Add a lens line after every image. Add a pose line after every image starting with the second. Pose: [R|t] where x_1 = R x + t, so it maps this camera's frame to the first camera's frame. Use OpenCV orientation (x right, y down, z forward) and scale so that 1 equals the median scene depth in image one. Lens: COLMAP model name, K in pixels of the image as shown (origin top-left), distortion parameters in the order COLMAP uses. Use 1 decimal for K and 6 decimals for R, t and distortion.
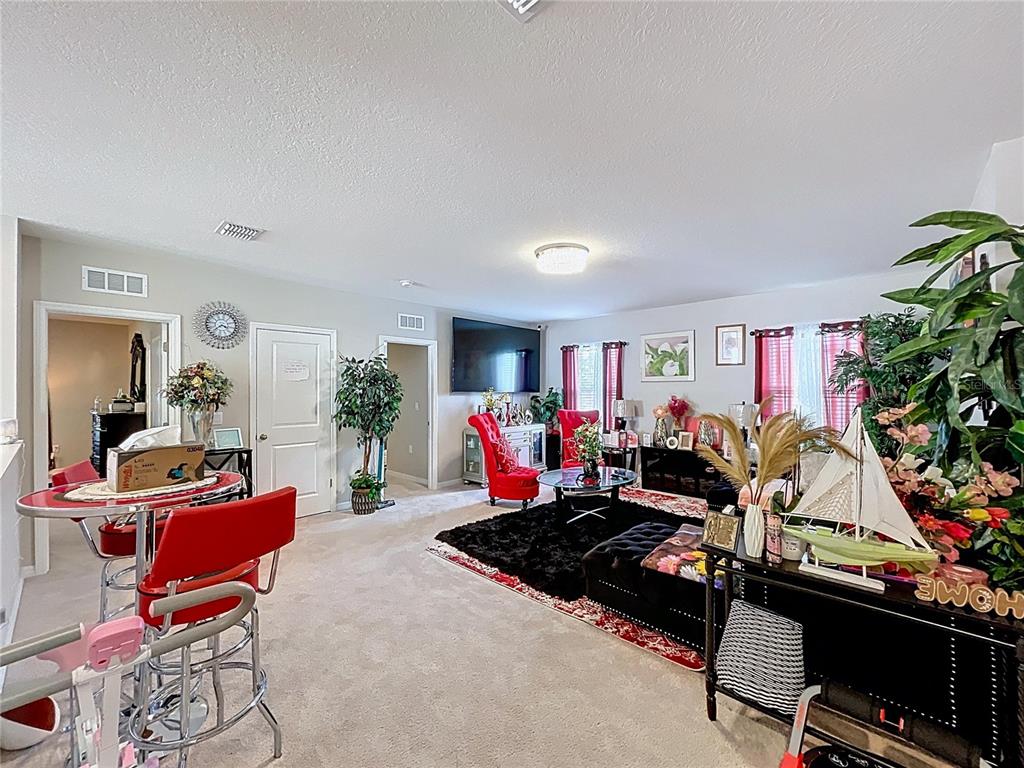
lens RADIAL K [[418.1, 0, 514.7], [0, 418.1, 386.8], [0, 0, 1]] dist [0.000468, -0.000962]
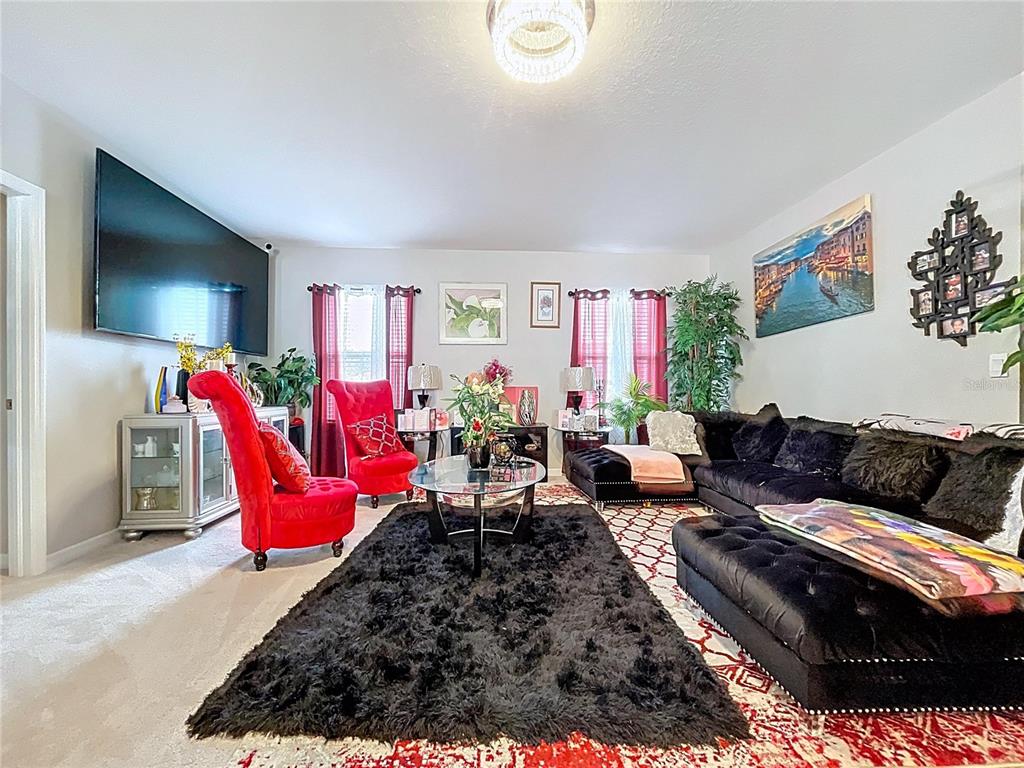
lens RADIAL K [[418.1, 0, 511.8], [0, 418.1, 387.0], [0, 0, 1]] dist [0.000468, -0.000962]
pose [[0.688800, 0.003033, 0.724945, -0.162177], [-0.003338, 0.999994, -0.001012, 0.068889], [-0.724944, -0.001723, 0.688806, 0.399665]]
